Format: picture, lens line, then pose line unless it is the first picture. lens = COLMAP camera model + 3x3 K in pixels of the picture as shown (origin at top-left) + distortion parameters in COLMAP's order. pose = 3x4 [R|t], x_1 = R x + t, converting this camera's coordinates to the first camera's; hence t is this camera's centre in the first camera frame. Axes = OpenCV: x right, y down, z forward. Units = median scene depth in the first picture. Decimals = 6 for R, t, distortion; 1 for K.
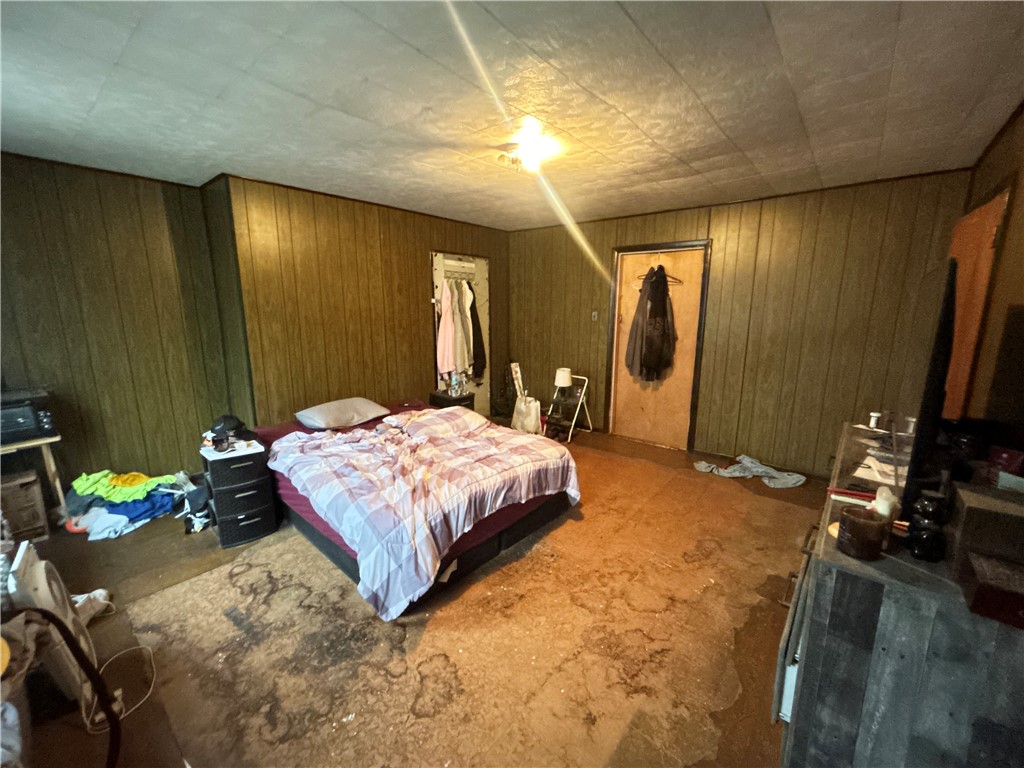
lens RADIAL K [[412.1, 0, 510.2], [0, 412.1, 385.5], [0, 0, 1]] dist [-0.002876, -0.000345]
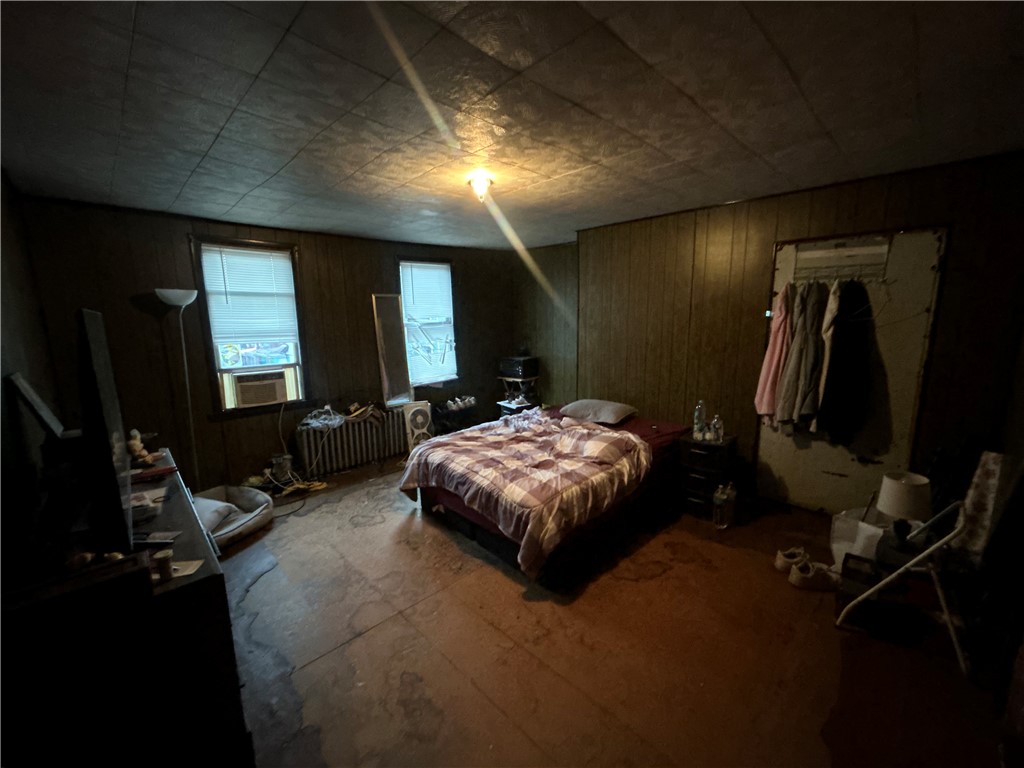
lens RADIAL K [[412.1, 0, 510.2], [0, 412.1, 385.5], [0, 0, 1]] dist [-0.002876, -0.000345]
pose [[-0.092200, 0.177847, -0.979729, 0.952610], [-0.180466, 0.964641, 0.192091, -0.232620], [0.979250, 0.194519, -0.056845, 1.022932]]
